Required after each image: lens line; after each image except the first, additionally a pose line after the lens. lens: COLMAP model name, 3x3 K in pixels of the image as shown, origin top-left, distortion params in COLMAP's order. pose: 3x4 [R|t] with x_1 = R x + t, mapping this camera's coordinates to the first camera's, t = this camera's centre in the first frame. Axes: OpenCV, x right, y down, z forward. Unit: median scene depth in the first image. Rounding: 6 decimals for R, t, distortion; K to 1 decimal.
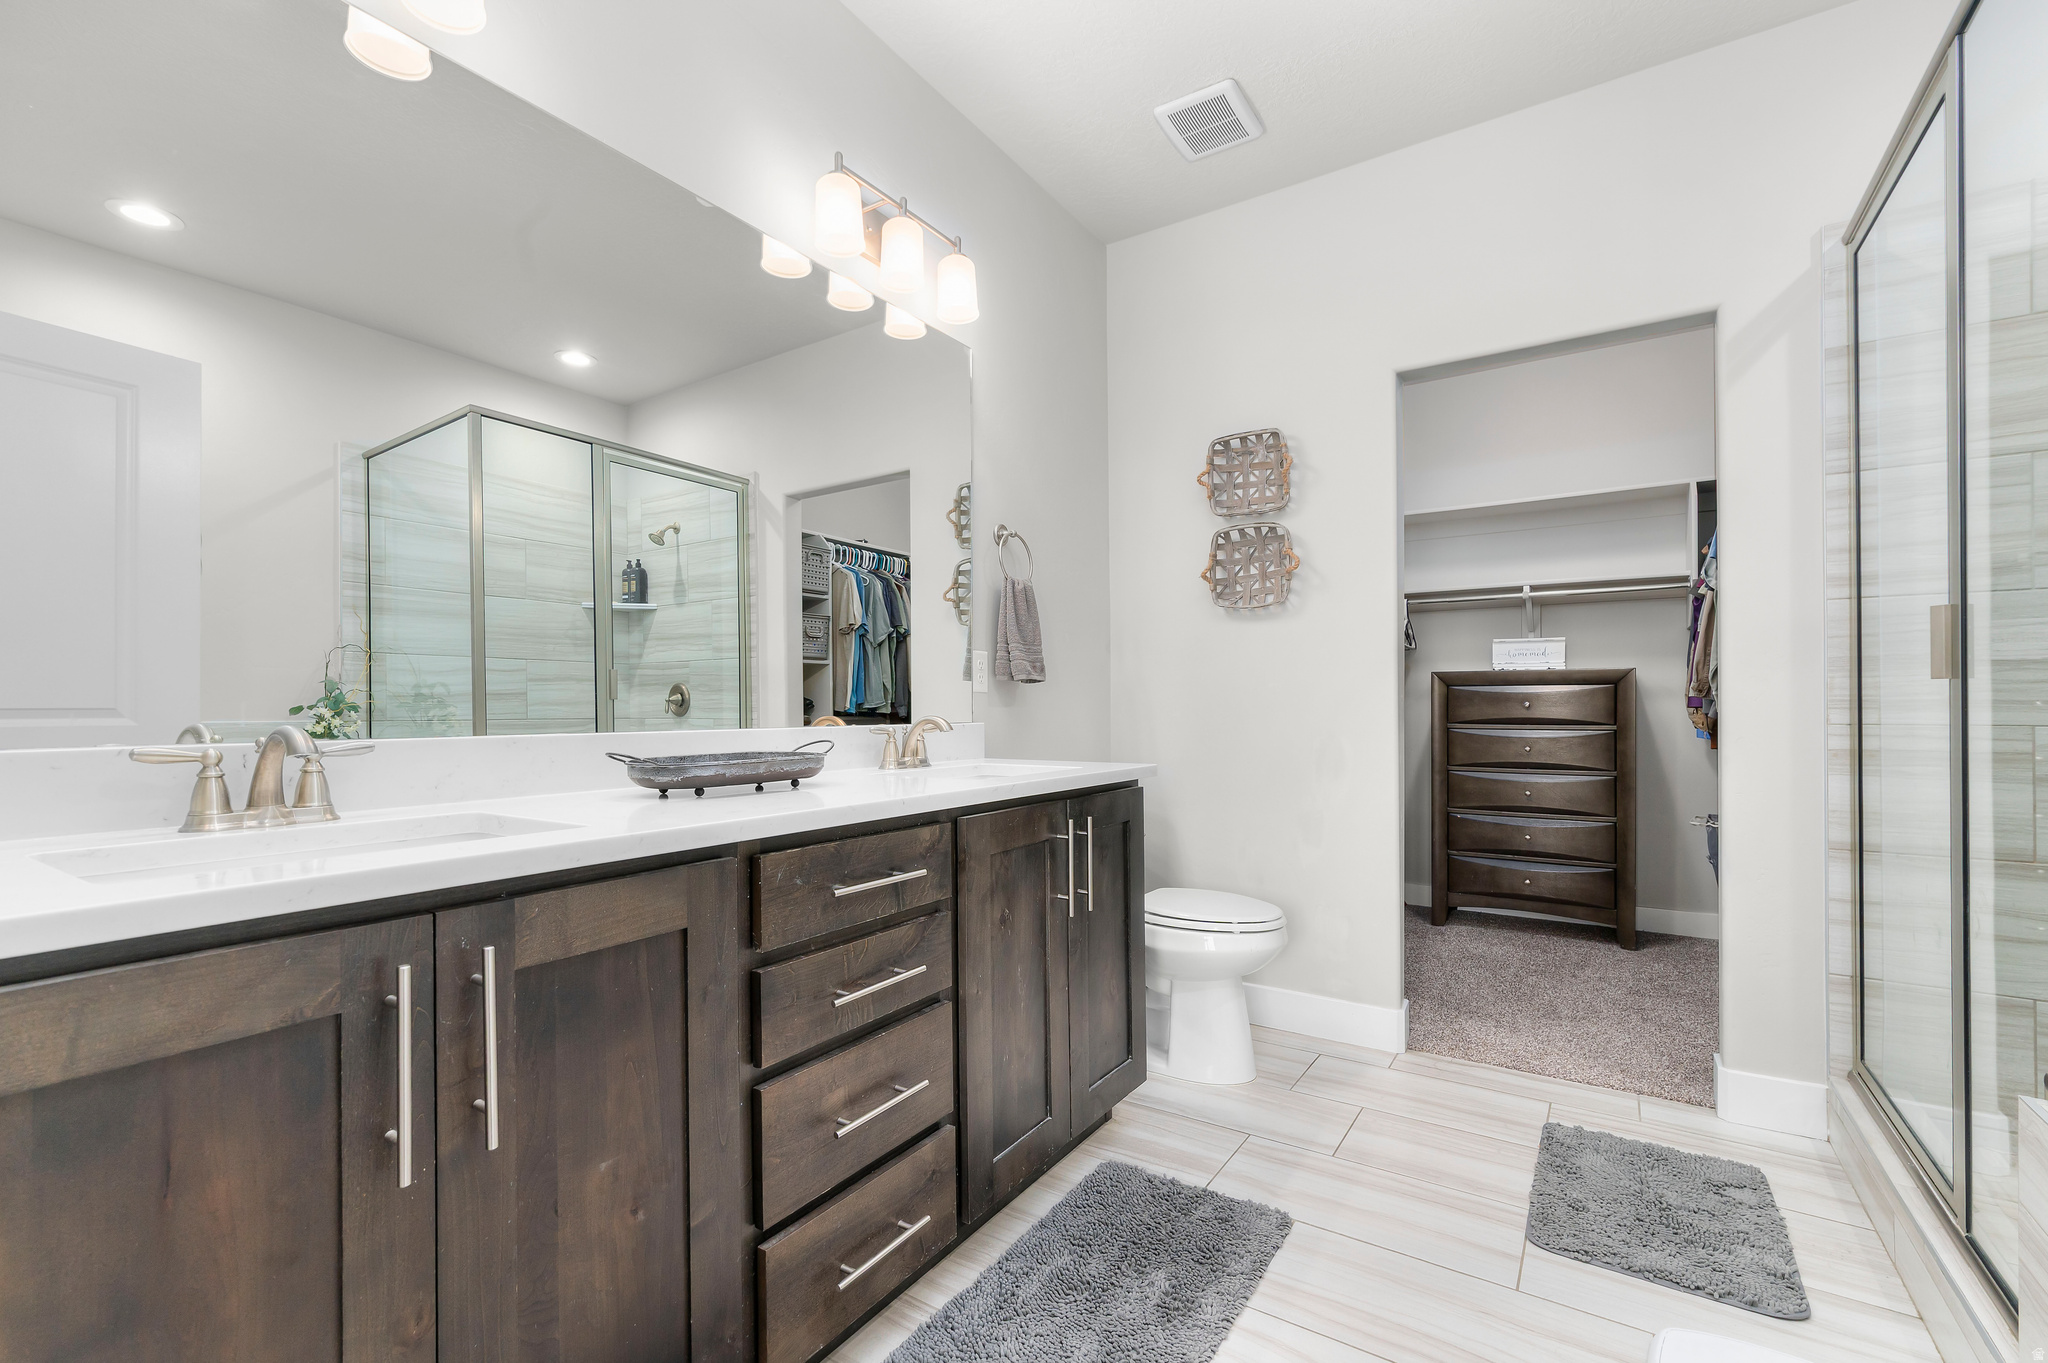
lens RADIAL K [[885.9, 0, 1028.8], [0, 885.9, 706.6], [0, 0, 1]] dist [0.000203, 0.000265]
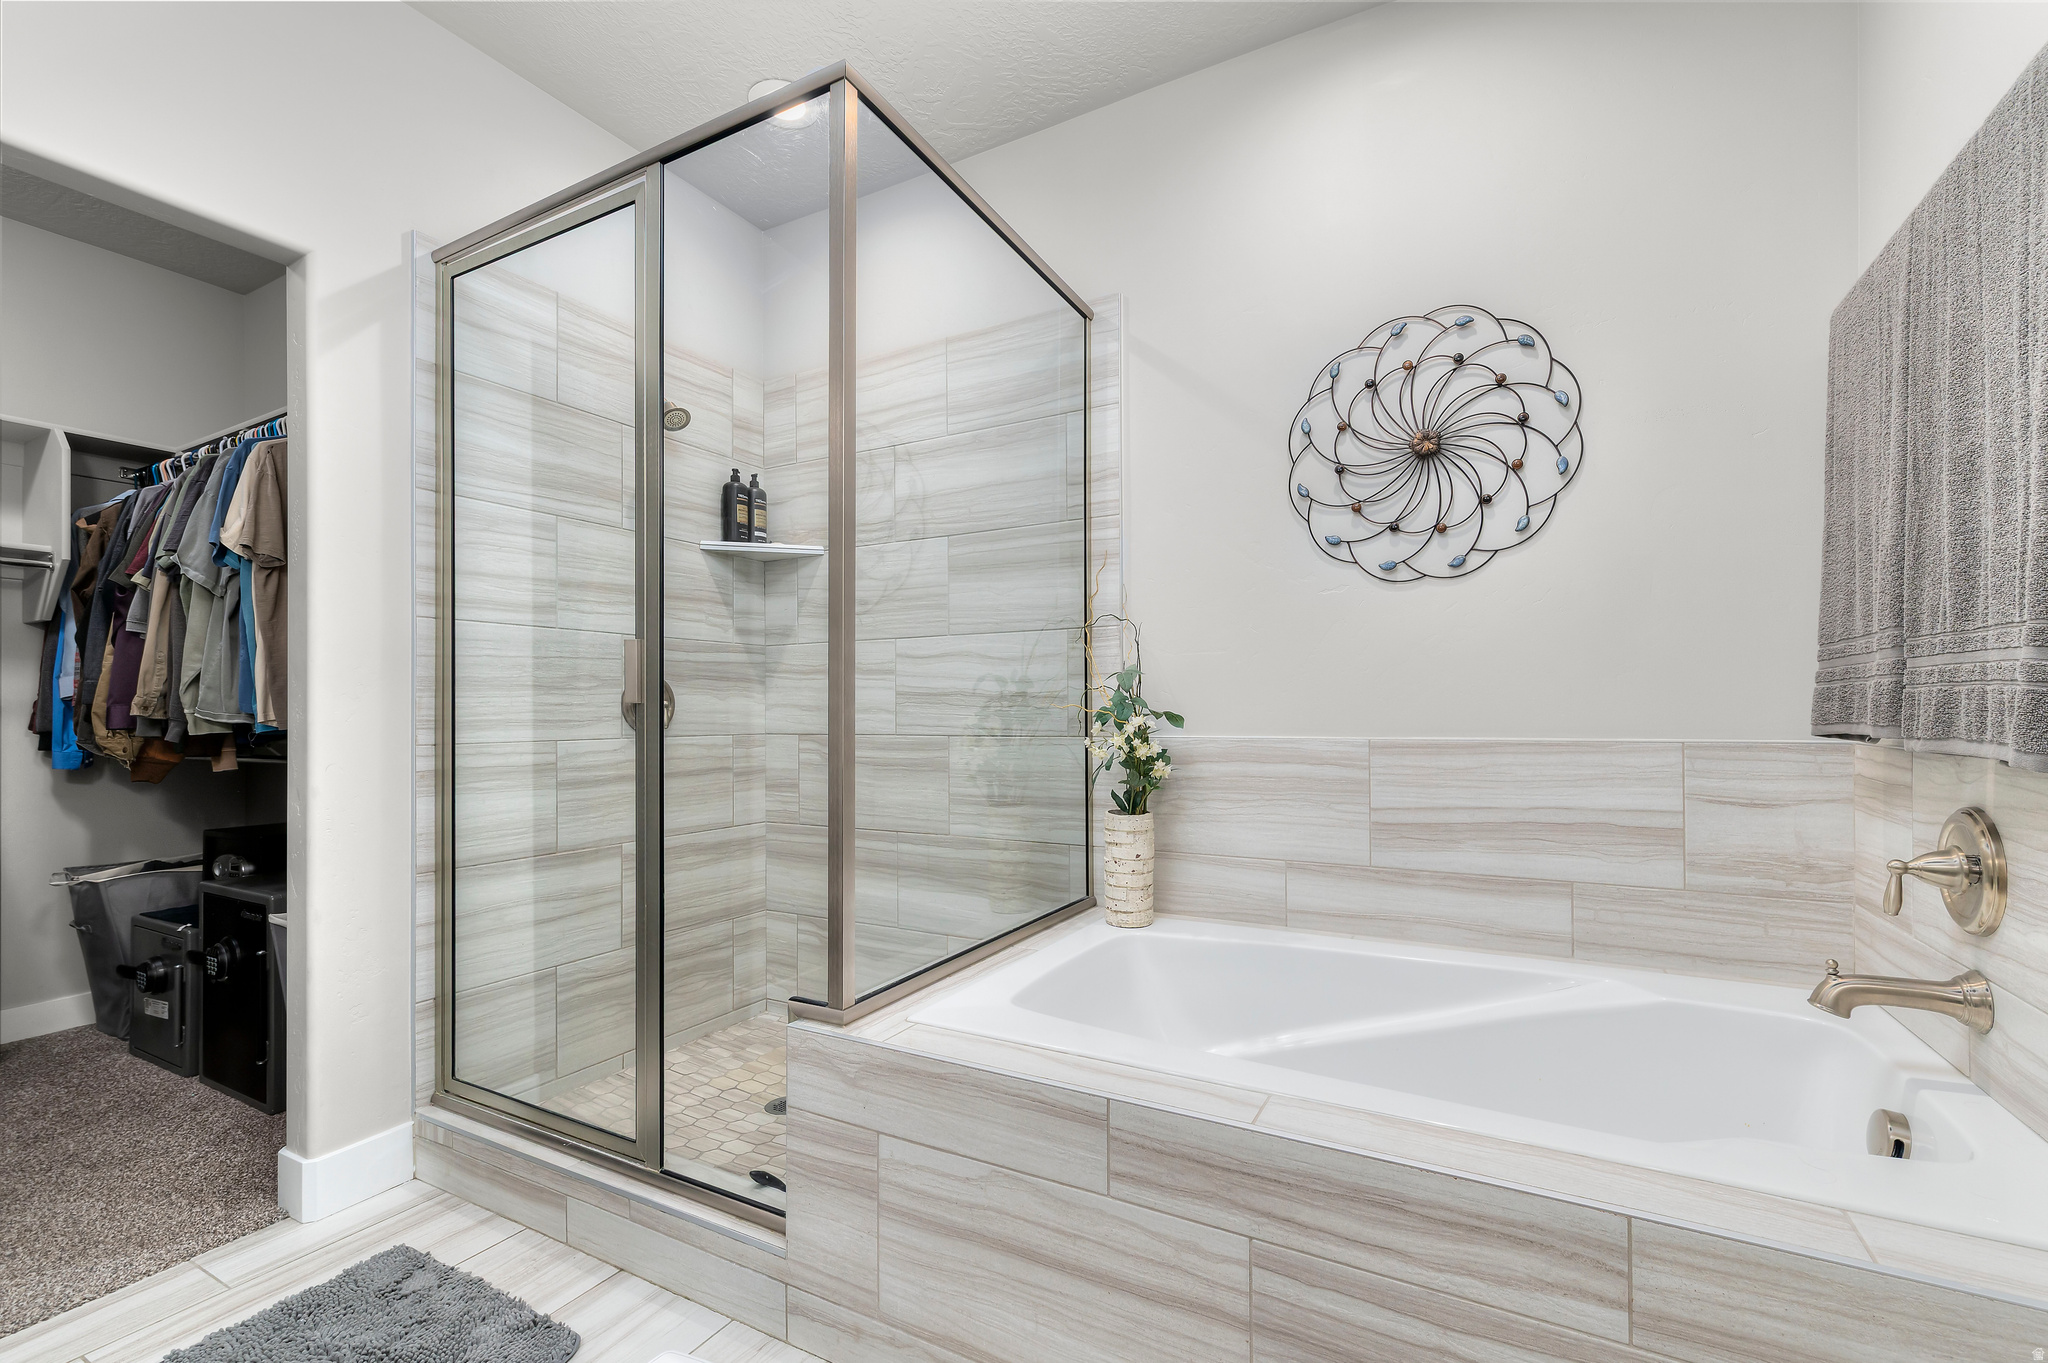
lens RADIAL K [[885.9, 0, 1028.8], [0, 885.9, 706.6], [0, 0, 1]] dist [0.000203, 0.000265]
pose [[-0.086596, 0.007515, 0.996215, -0.120052], [0.008902, 0.999937, -0.006769, -0.009685], [-0.996204, 0.008282, -0.086657, 0.419459]]
